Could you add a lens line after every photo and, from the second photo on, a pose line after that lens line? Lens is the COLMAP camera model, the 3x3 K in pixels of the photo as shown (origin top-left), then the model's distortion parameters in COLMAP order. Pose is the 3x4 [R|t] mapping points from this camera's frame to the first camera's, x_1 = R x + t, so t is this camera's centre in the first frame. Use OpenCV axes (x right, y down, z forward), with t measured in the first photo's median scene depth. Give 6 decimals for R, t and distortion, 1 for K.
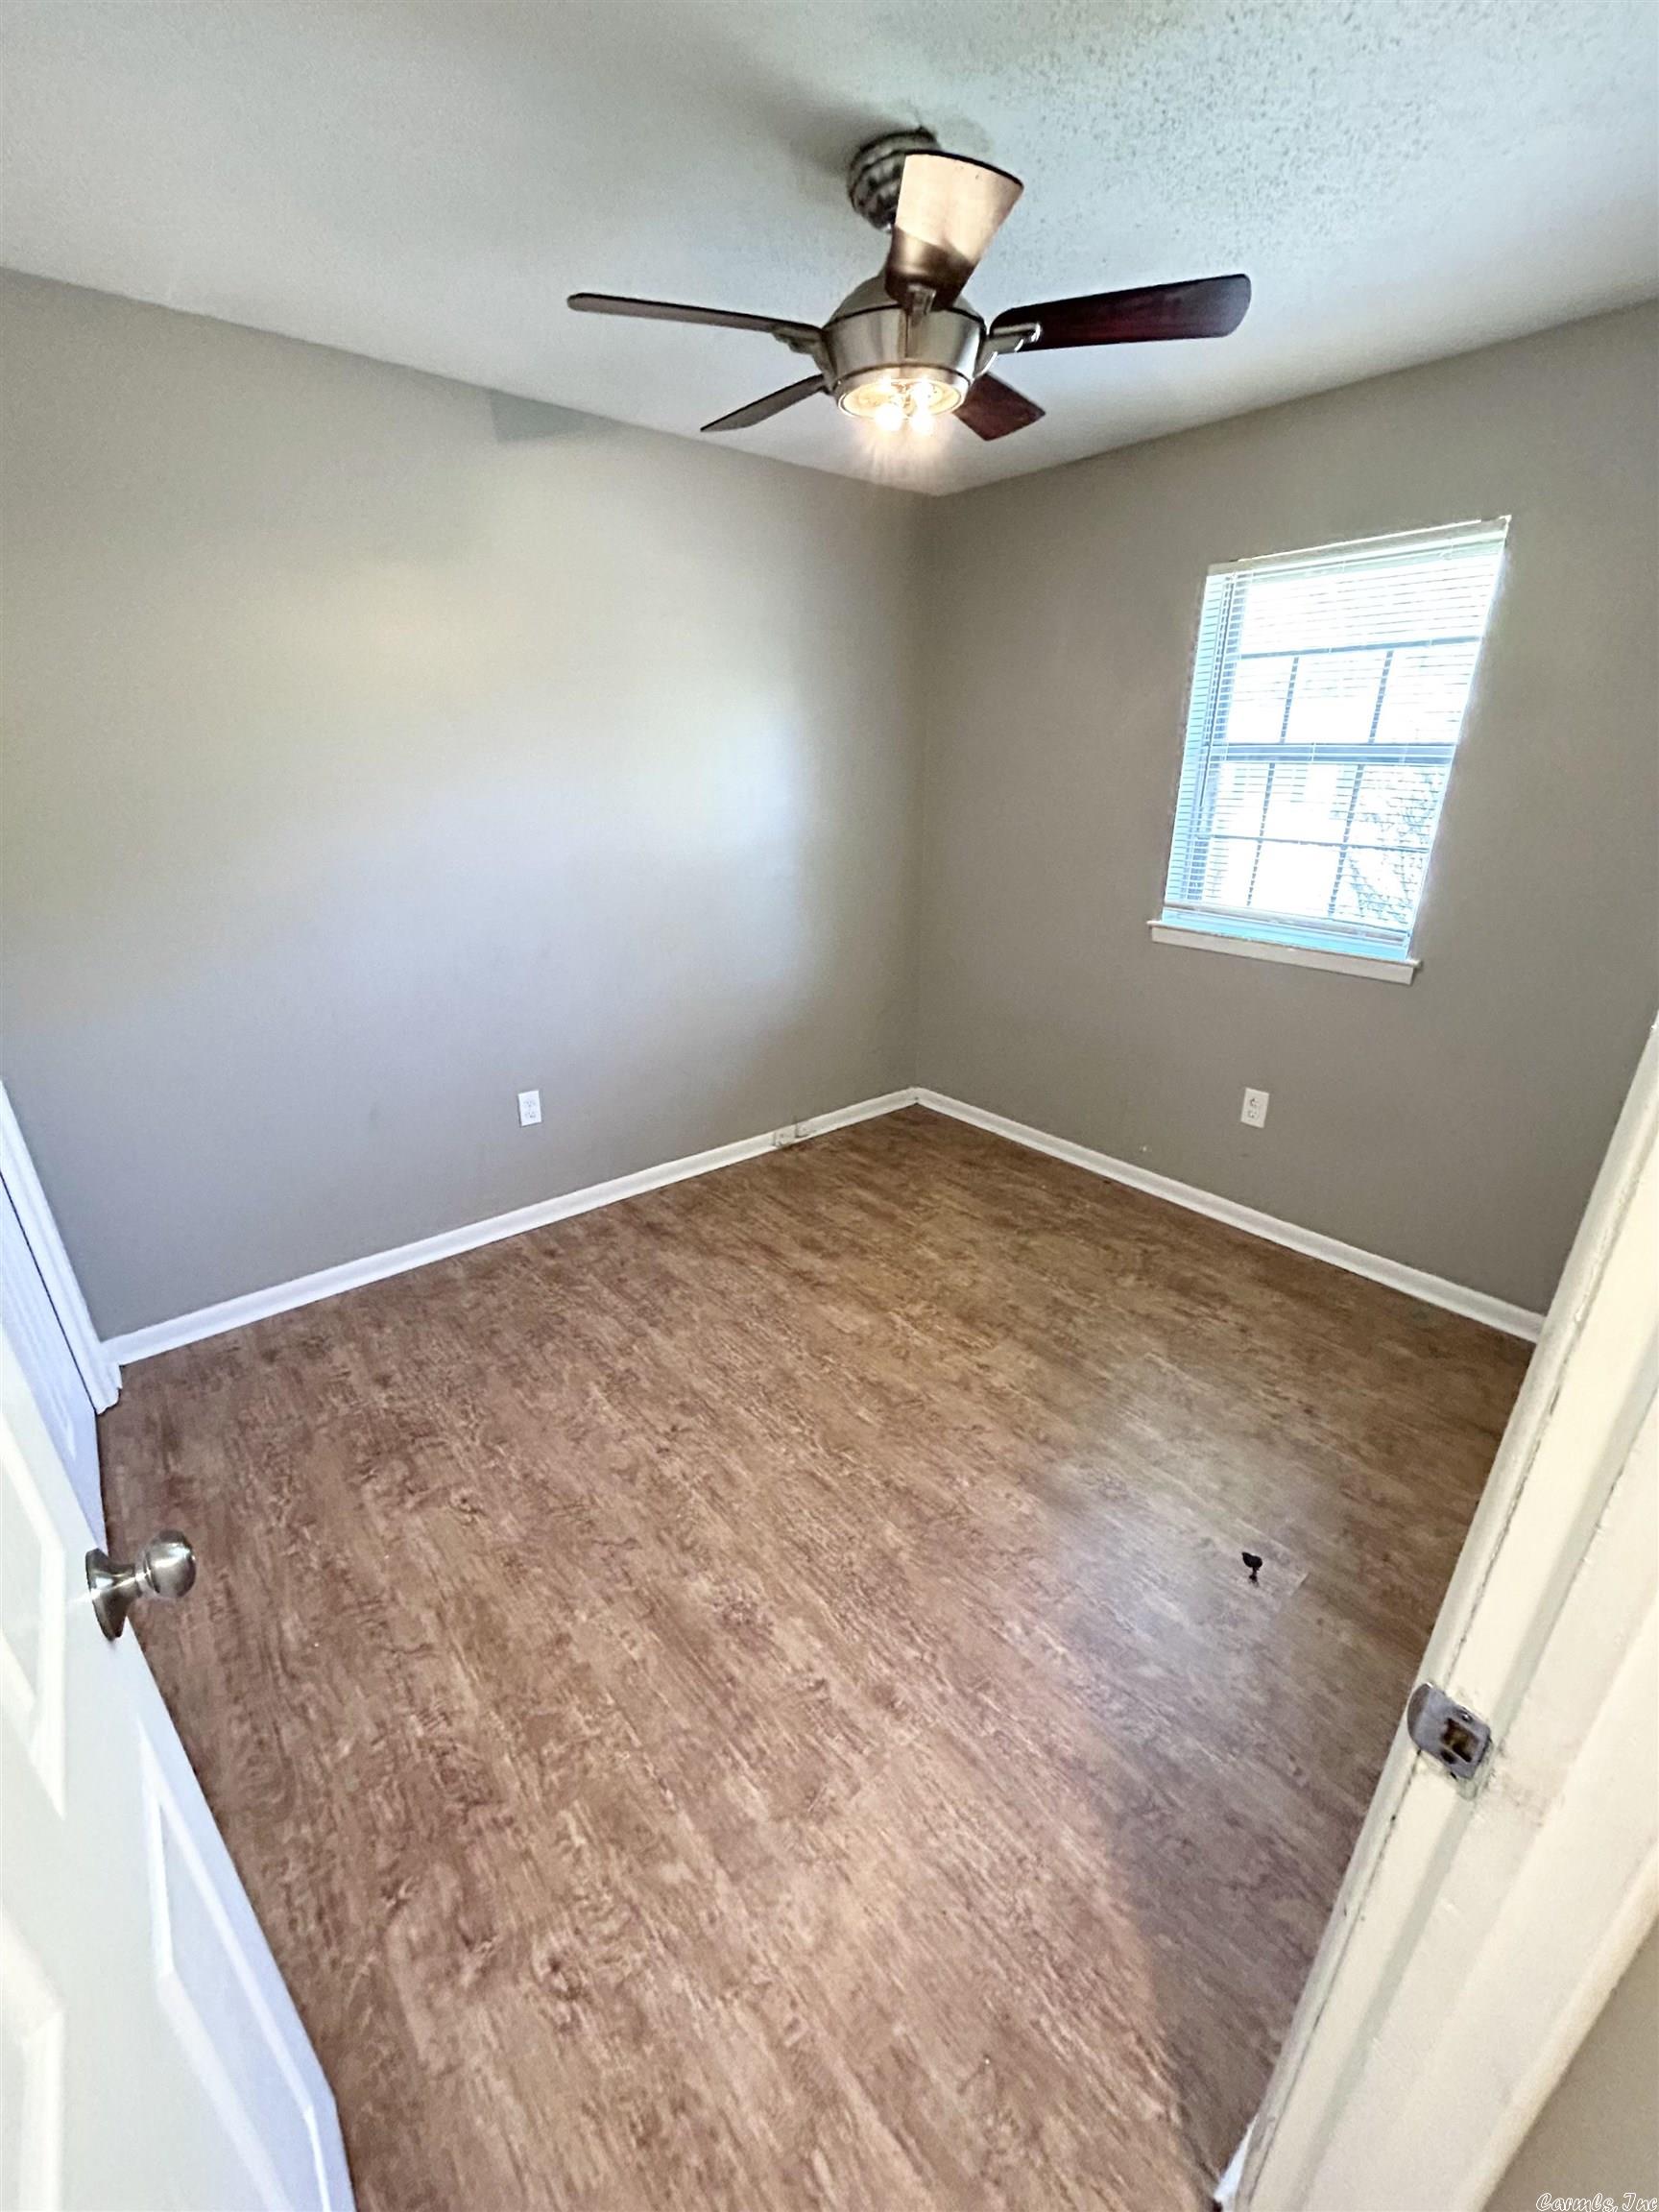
lens RADIAL K [[895.5, 0, 833.1], [0, 895.5, 1107.1], [0, 0, 1]] dist [-0.001831, 0.000957]
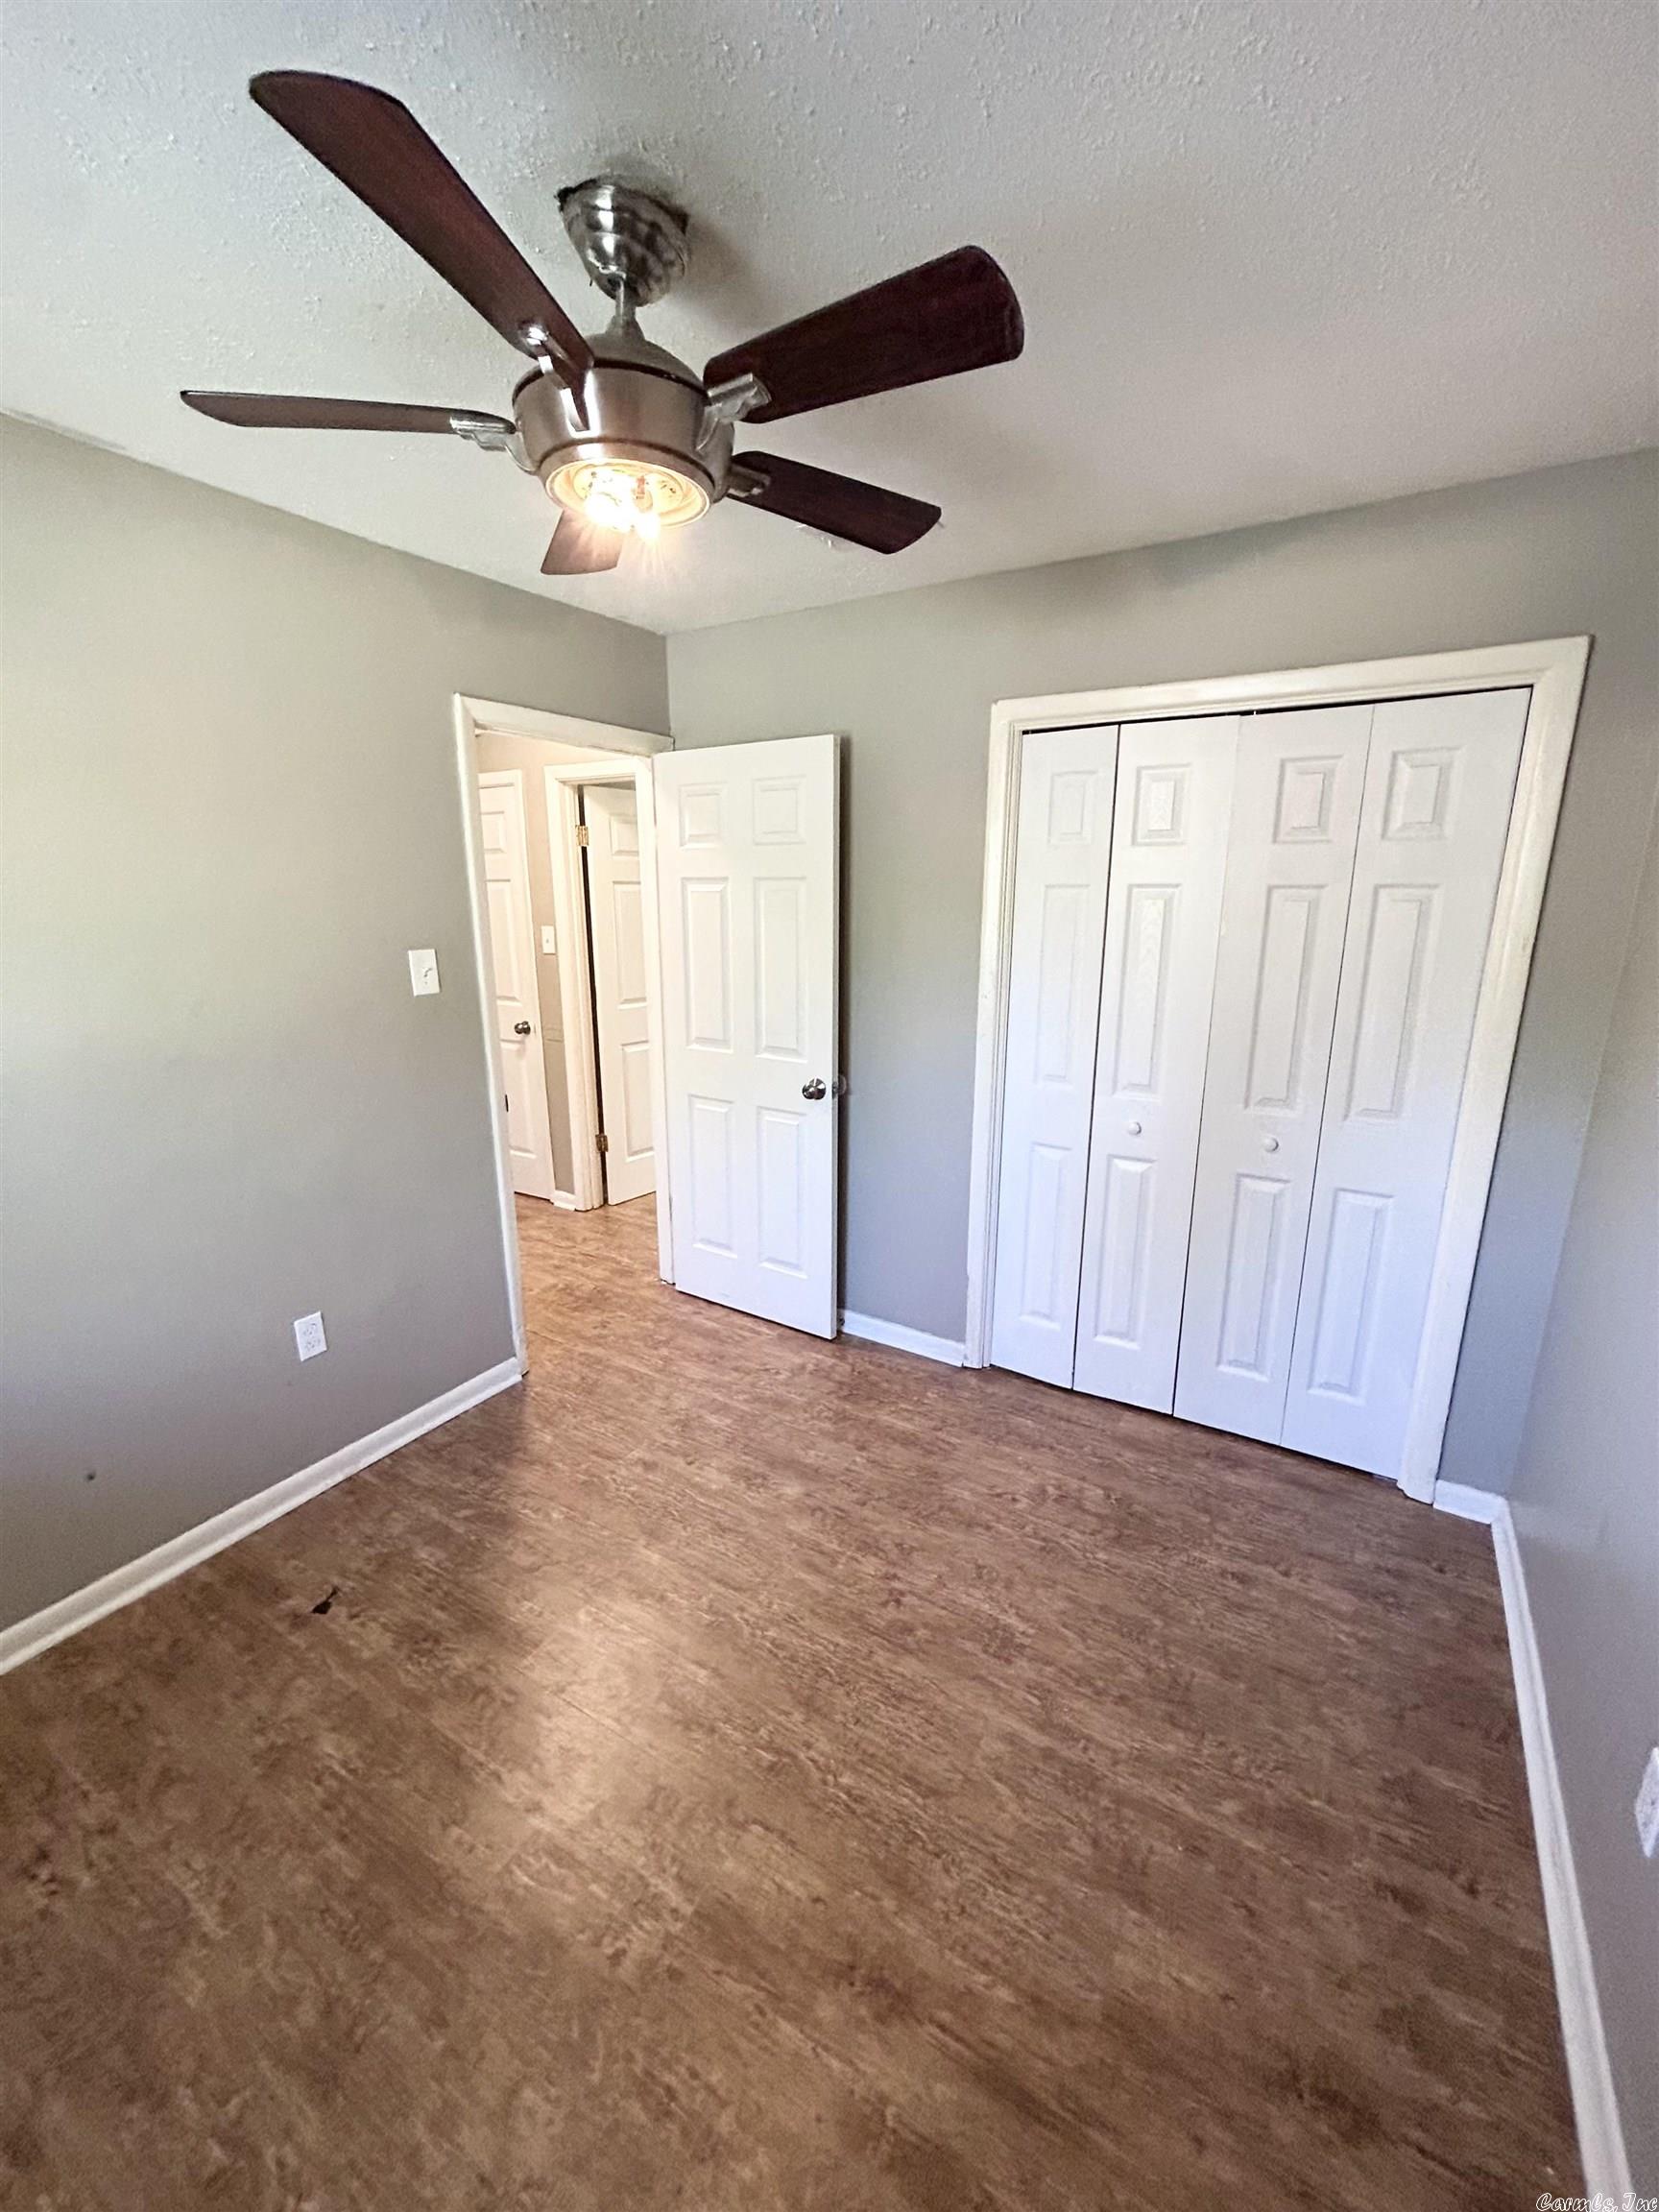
lens RADIAL K [[895.5, 0, 833.1], [0, 895.5, 1107.1], [0, 0, 1]] dist [-0.001831, 0.000957]
pose [[-0.949851, 0.075398, -0.303477, 0.127693], [-0.116129, 0.816037, 0.566213, -0.567131], [0.290340, 0.573061, -0.766358, 1.362114]]
